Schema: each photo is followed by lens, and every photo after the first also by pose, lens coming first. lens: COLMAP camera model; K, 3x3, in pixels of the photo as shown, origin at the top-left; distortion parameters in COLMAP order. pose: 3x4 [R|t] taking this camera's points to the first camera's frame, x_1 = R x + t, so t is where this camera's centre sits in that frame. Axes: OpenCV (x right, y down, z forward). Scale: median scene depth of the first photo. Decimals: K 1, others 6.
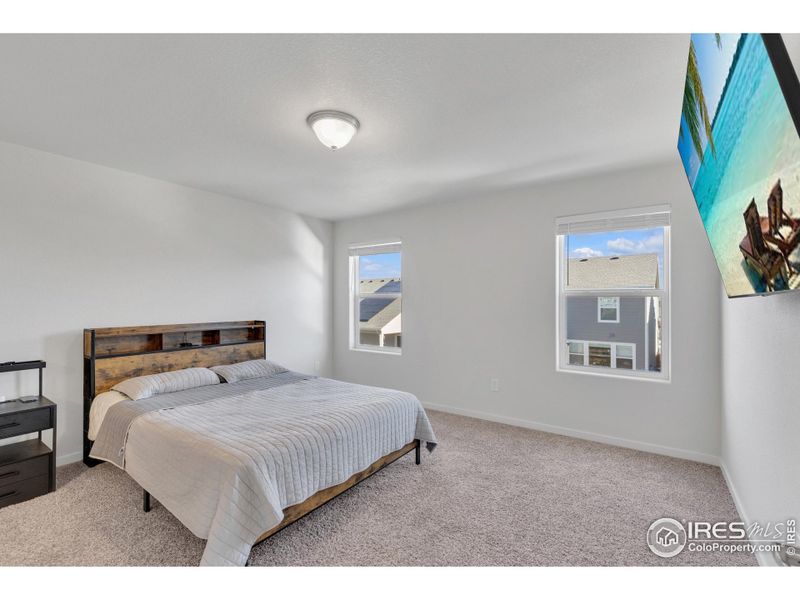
lens RADIAL K [[359.5, 0, 408.1], [0, 359.5, 299.4], [0, 0, 1]] dist [0.012999, 0.000187]
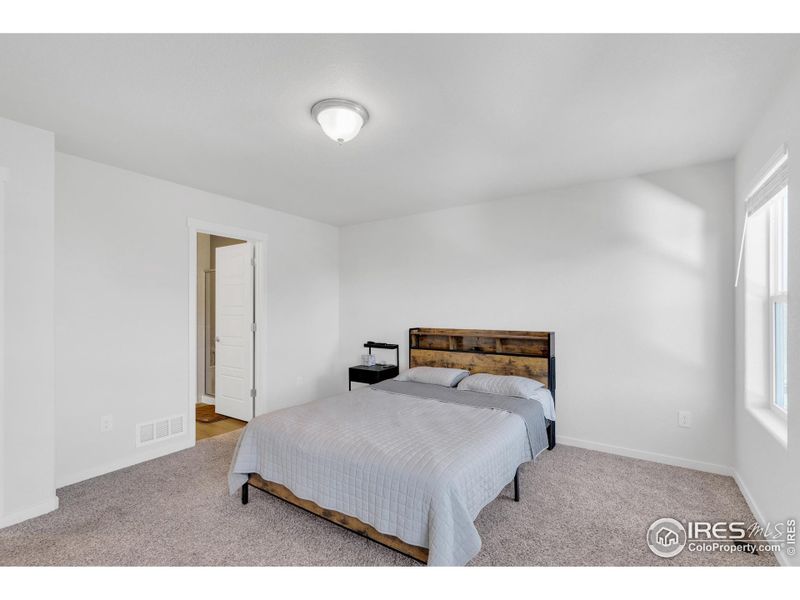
lens RADIAL K [[359.5, 0, 403.2], [0, 359.5, 308.3], [0, 0, 1]] dist [0.012999, 0.000187]
pose [[0.018945, -0.001616, -0.999819, 0.361168], [0.004239, 0.999990, -0.001536, 0.002943], [0.999812, -0.004209, 0.018952, 0.579947]]
